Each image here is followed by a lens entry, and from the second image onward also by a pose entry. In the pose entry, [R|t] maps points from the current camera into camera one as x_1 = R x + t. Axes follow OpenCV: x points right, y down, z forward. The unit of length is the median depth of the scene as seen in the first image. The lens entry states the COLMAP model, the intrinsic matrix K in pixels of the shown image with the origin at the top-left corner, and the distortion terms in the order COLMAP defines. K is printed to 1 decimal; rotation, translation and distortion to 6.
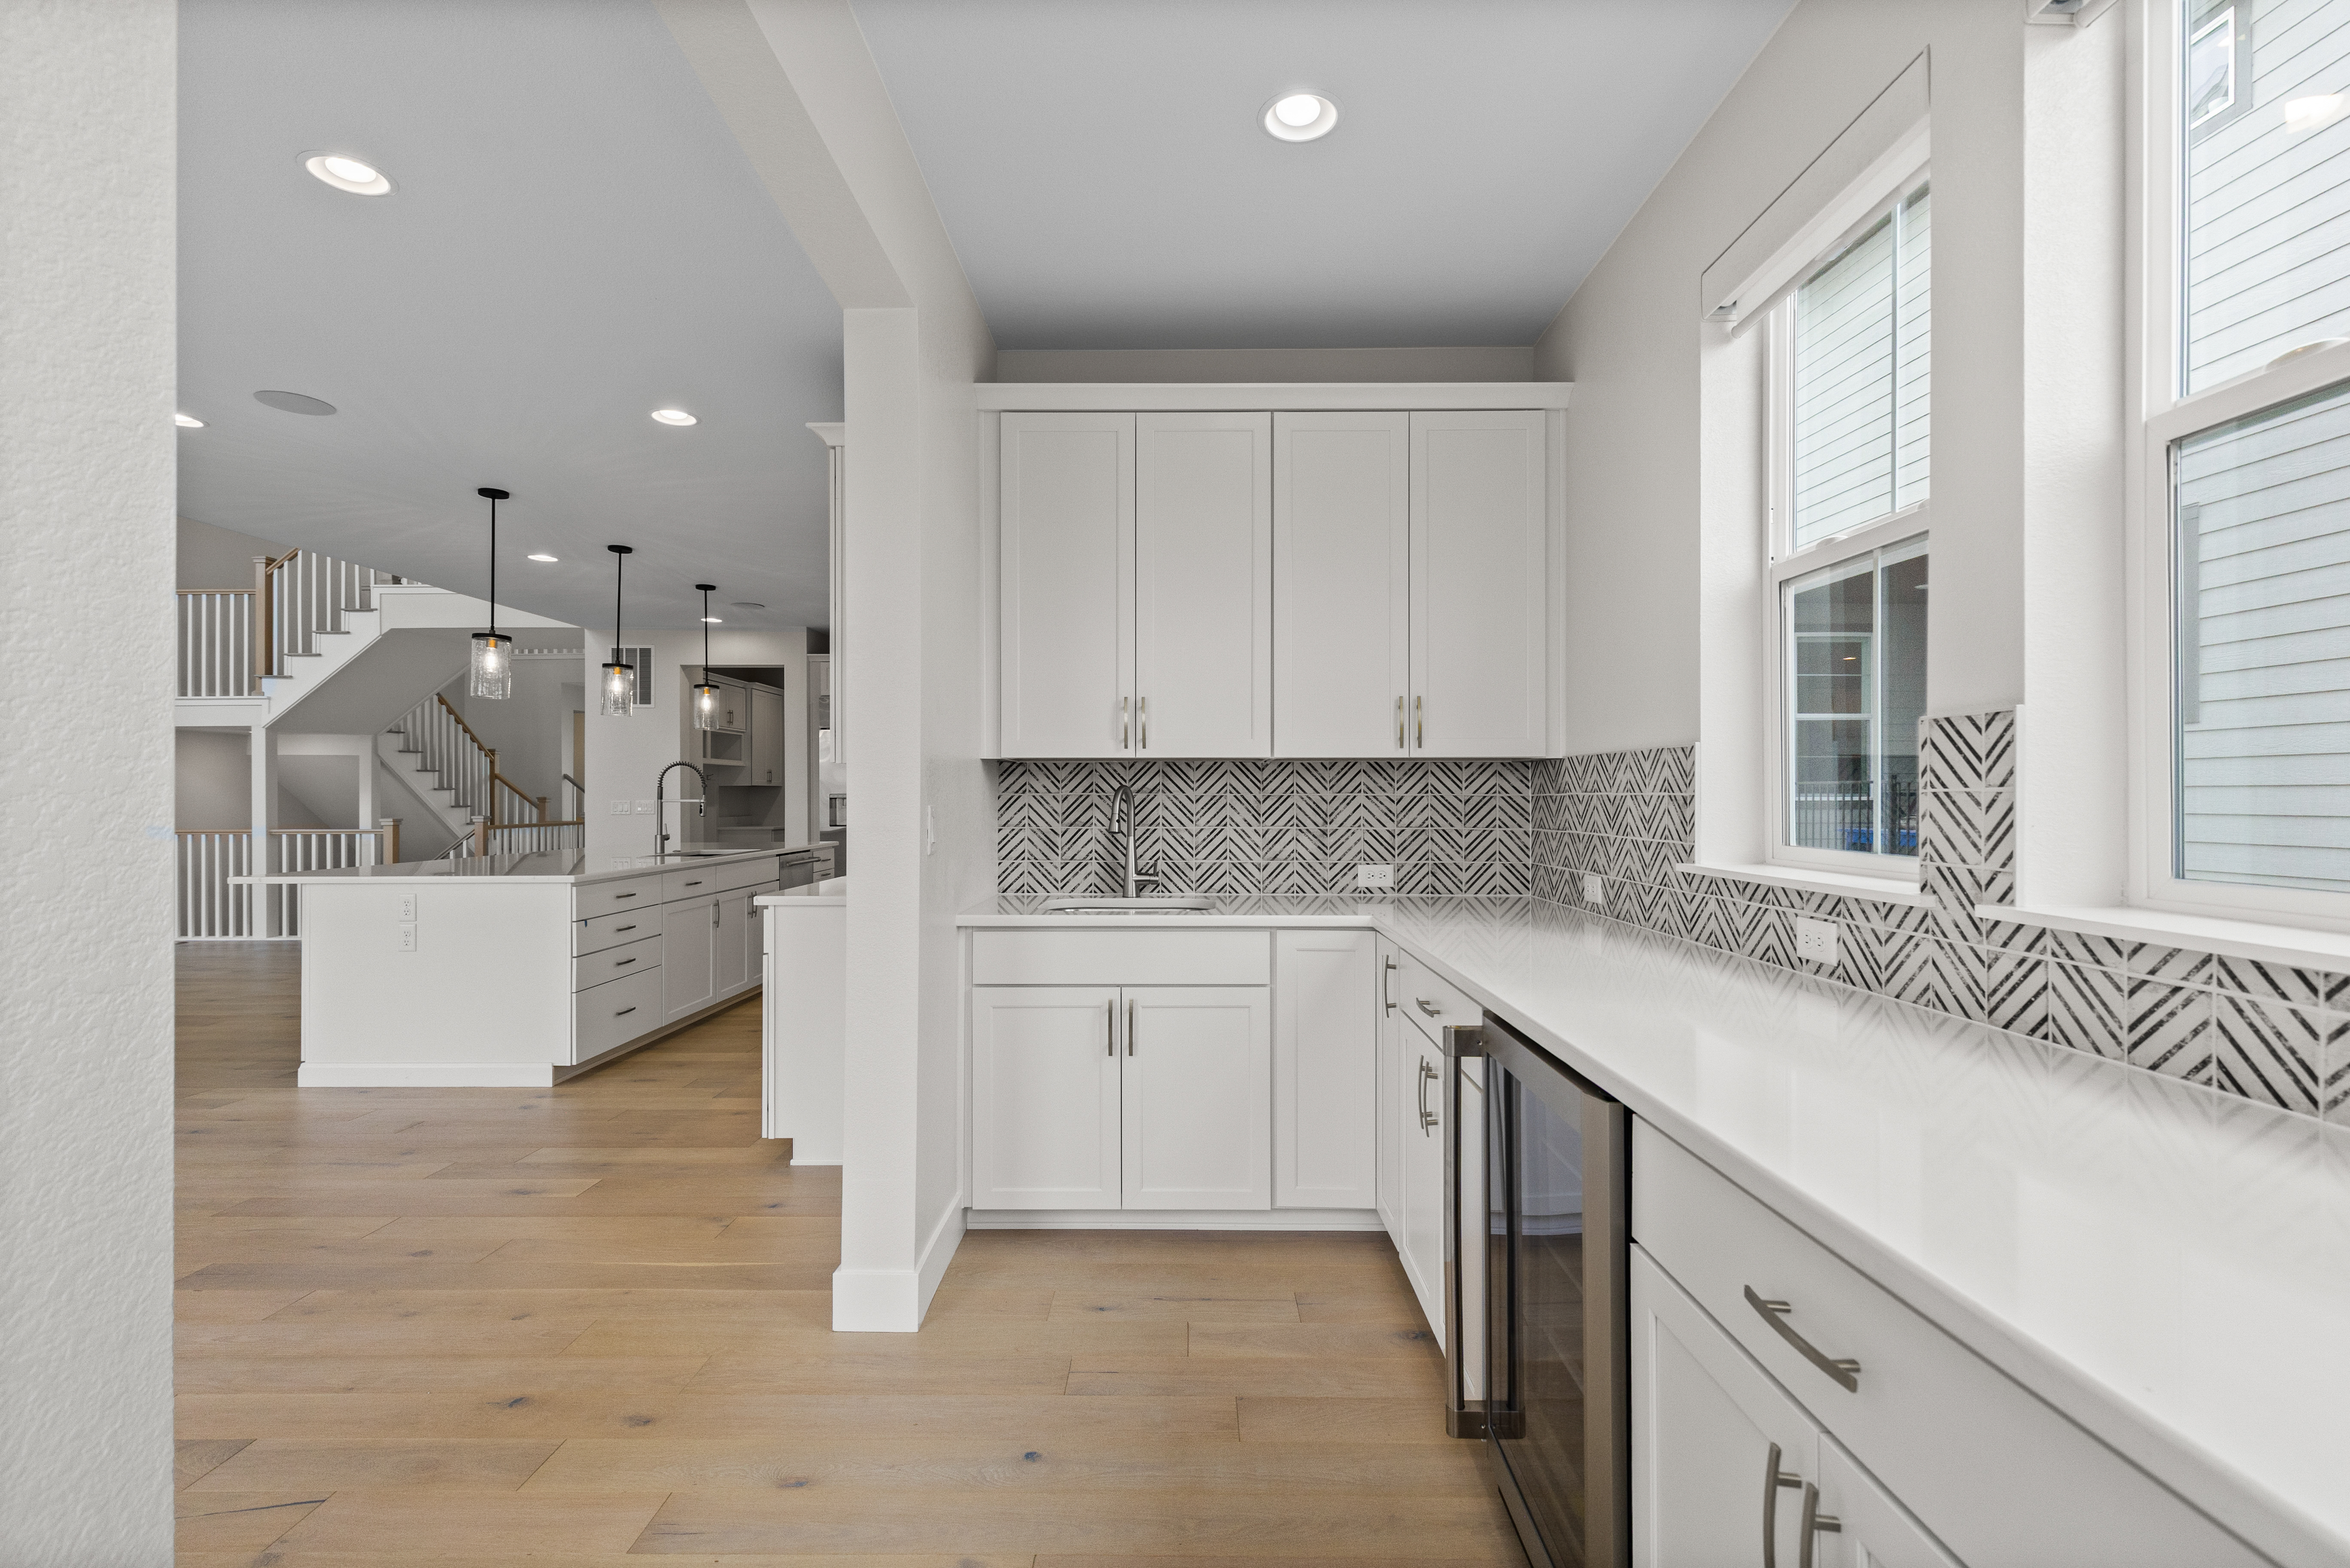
lens RADIAL K [[1064.9, 0, 1177.9], [0, 1064.9, 791.5], [0, 0, 1]] dist [0.004917, -0.000418]
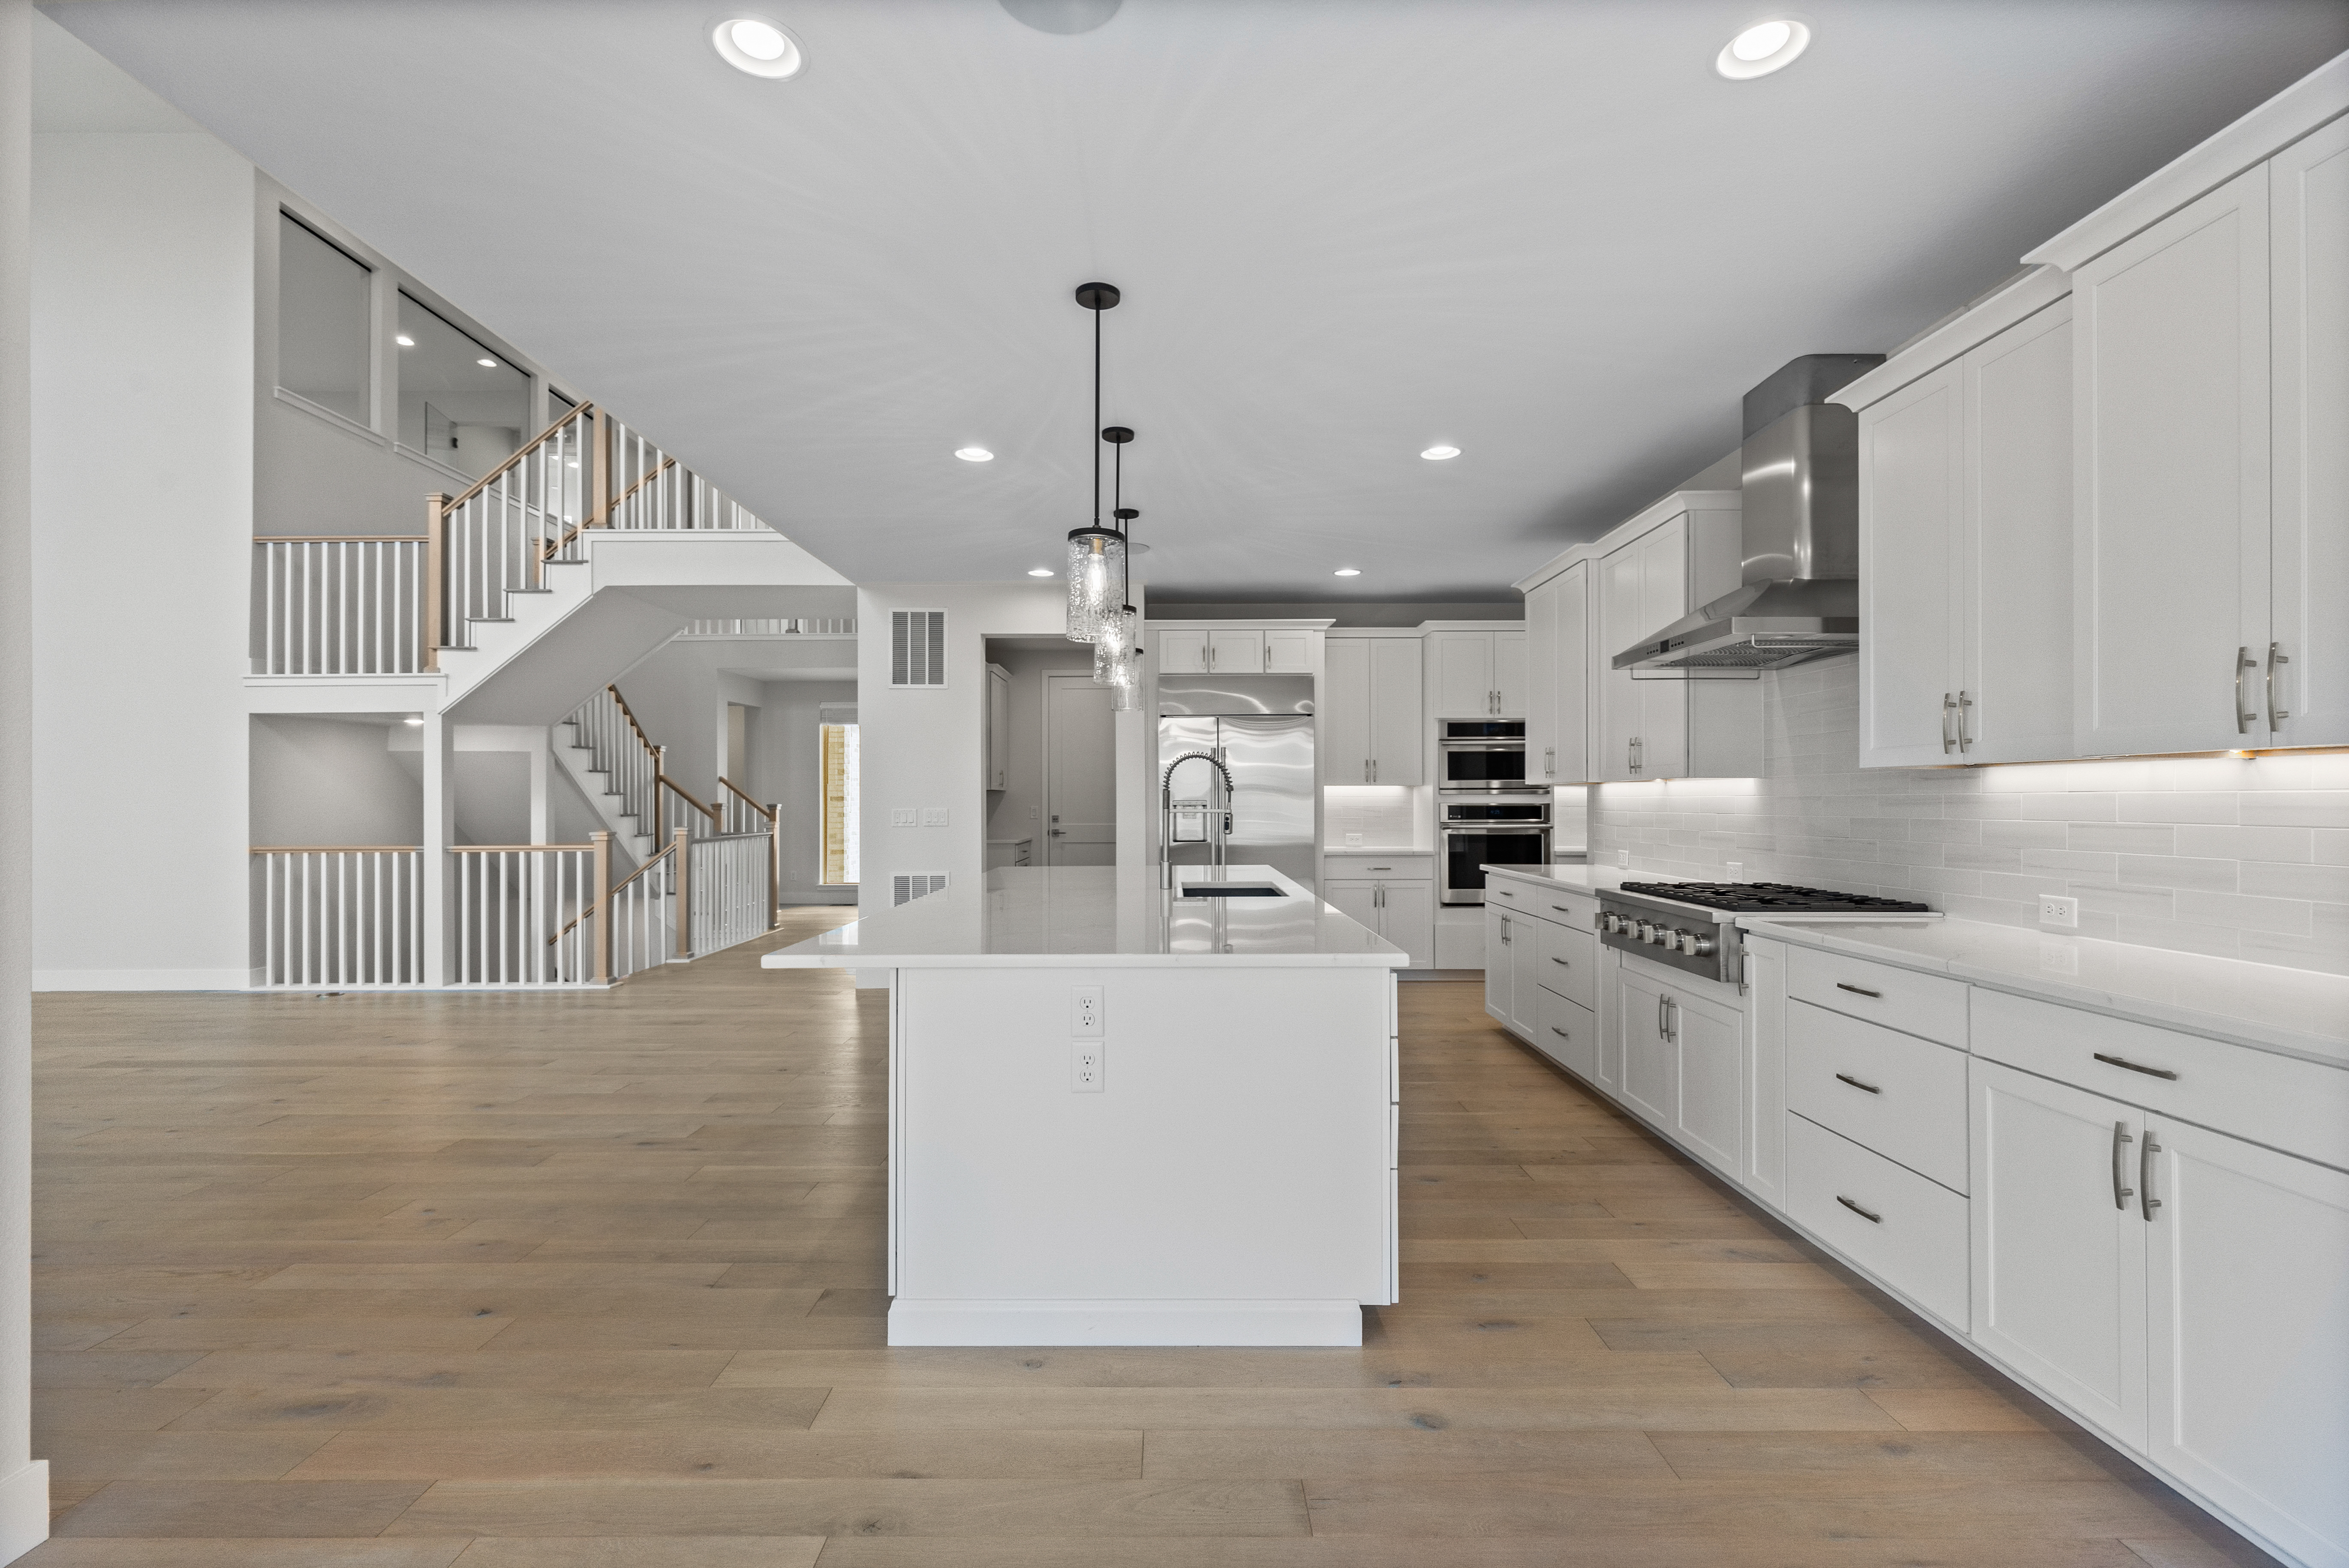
lens RADIAL K [[1064.4, 0, 1165.2], [0, 1064.4, 790.2], [0, 0, 1]] dist [0.004917, -0.000418]
pose [[0.999975, 0.000067, 0.007061, -0.334567], [-0.000019, 0.999978, -0.006693, 0.000305], [-0.007061, 0.006693, 0.999953, 0.224387]]
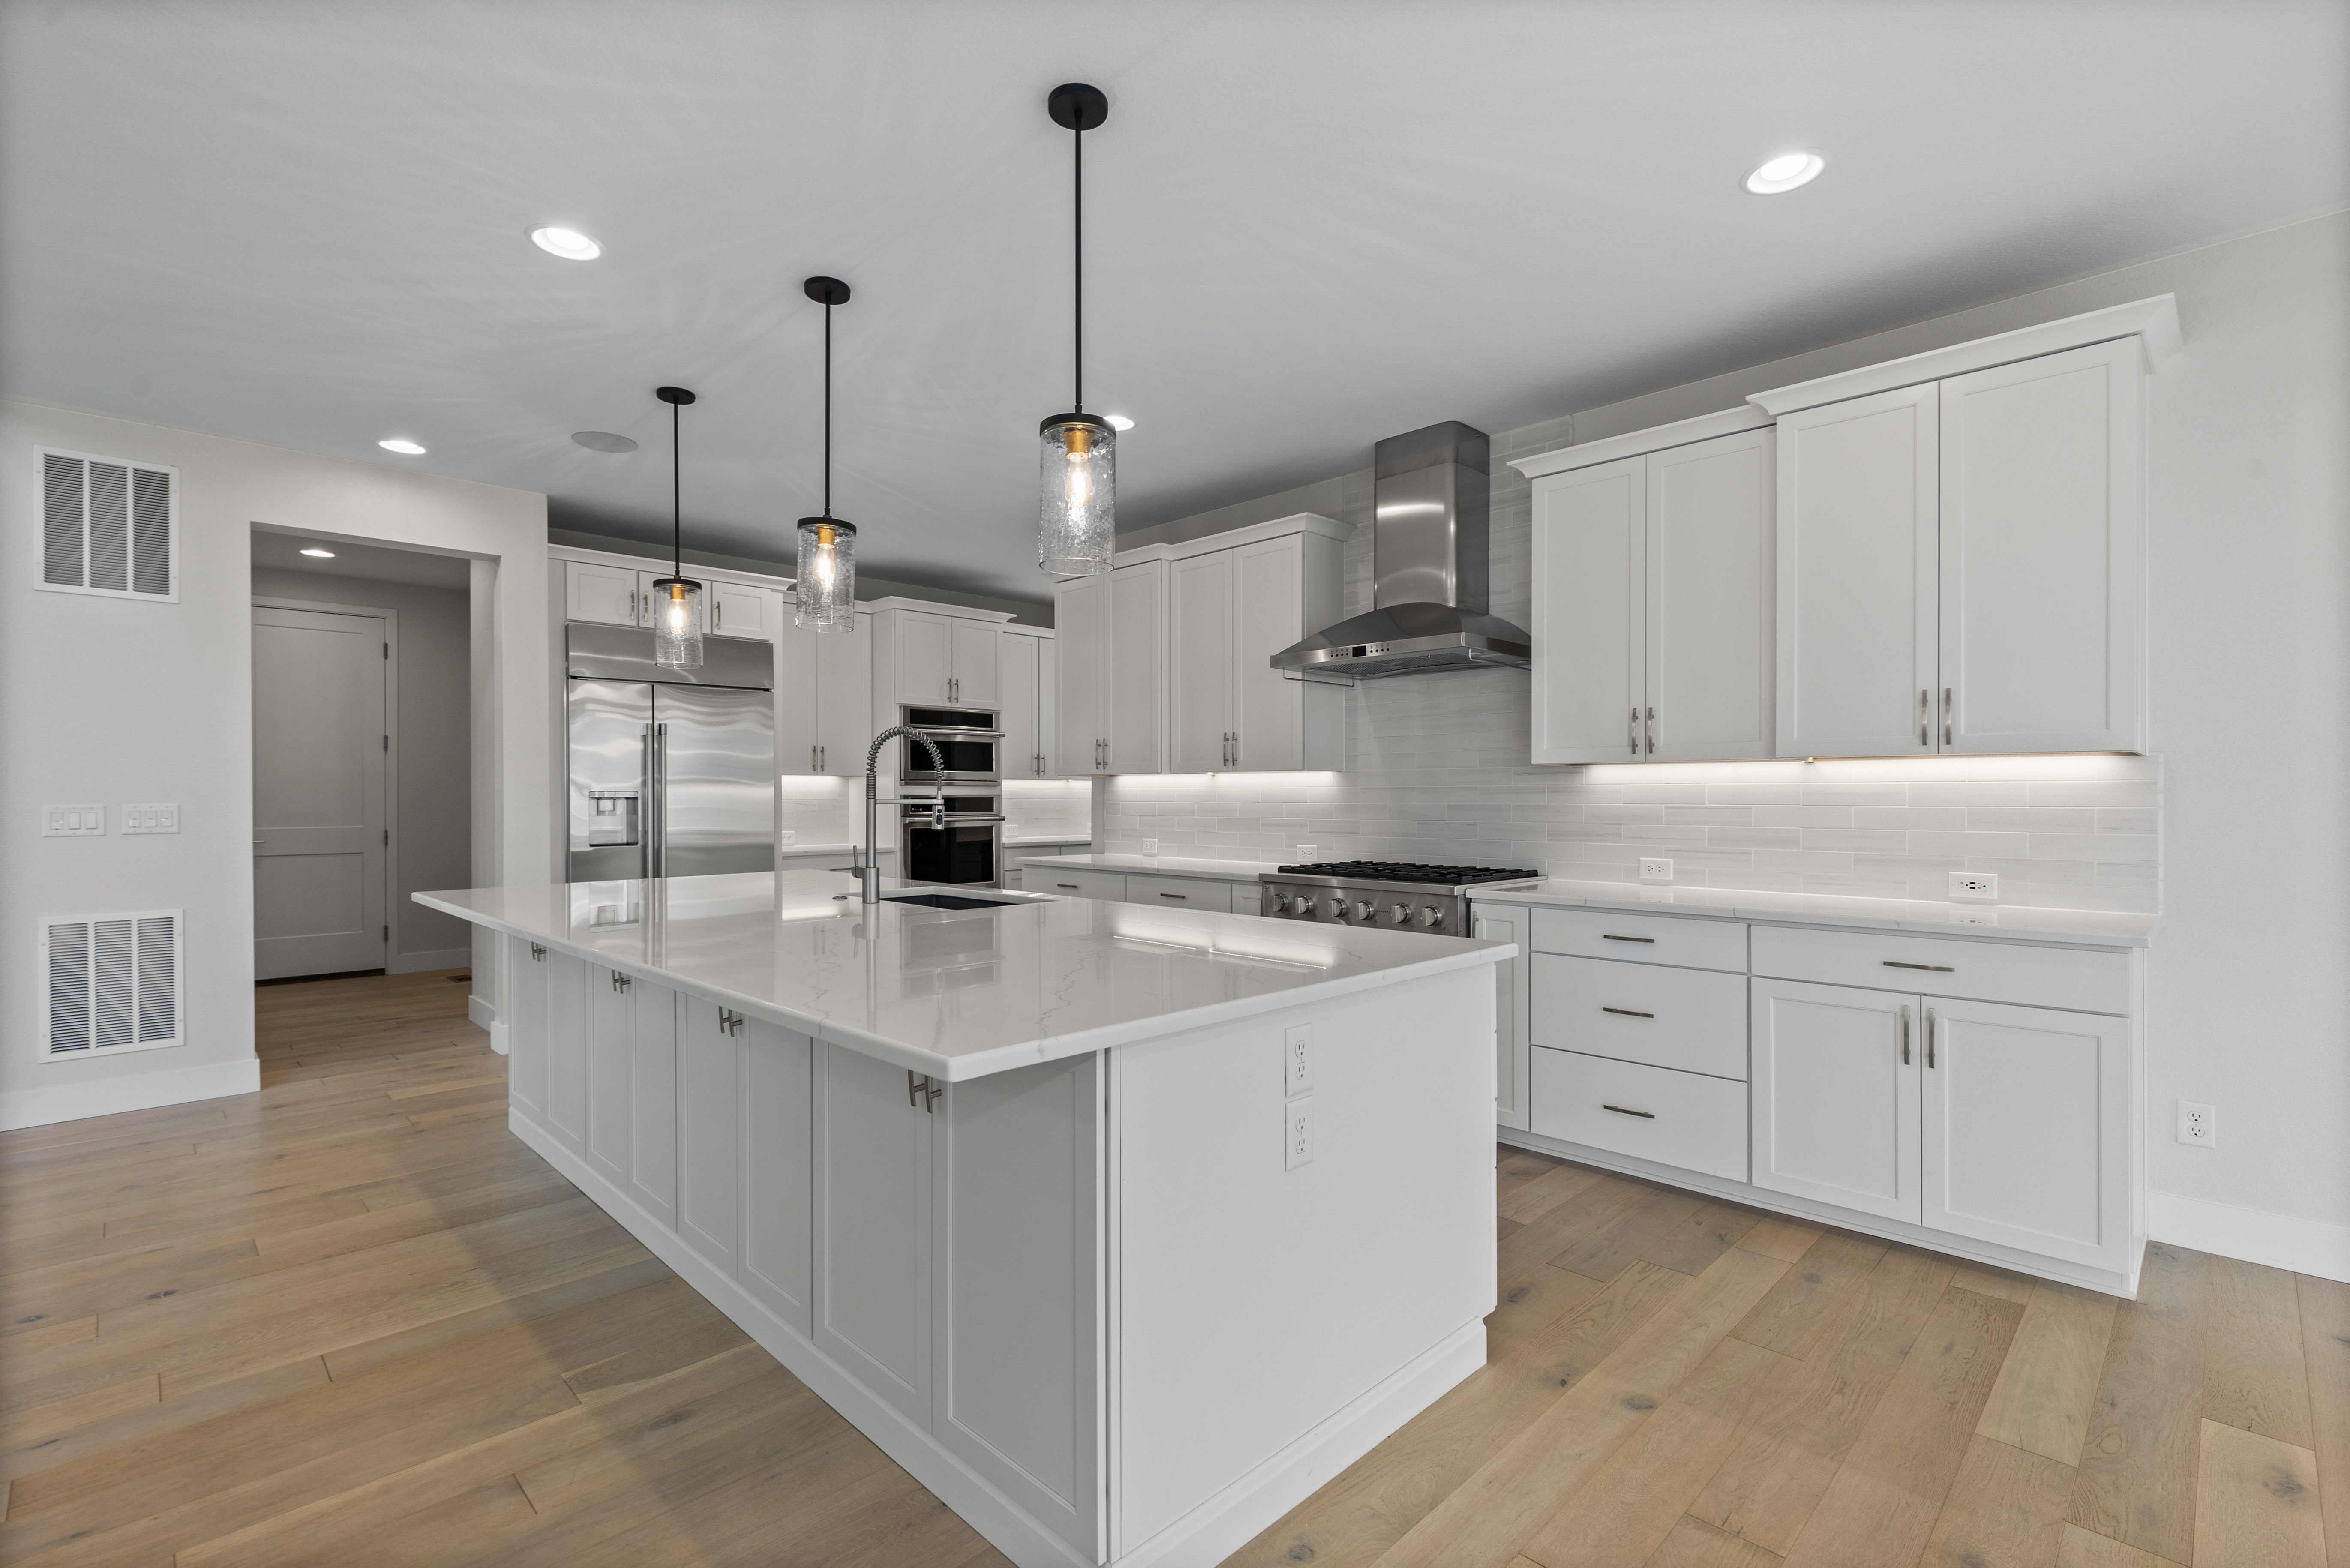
lens RADIAL K [[1064.9, 0, 1169.8], [0, 1064.9, 792.3], [0, 0, 1]] dist [0.004917, -0.000418]
pose [[0.704896, 0.001471, 0.709309, -0.510769], [-0.001722, 0.999998, -0.000362, 0.002710], [-0.709308, -0.000966, 0.704898, 0.362980]]
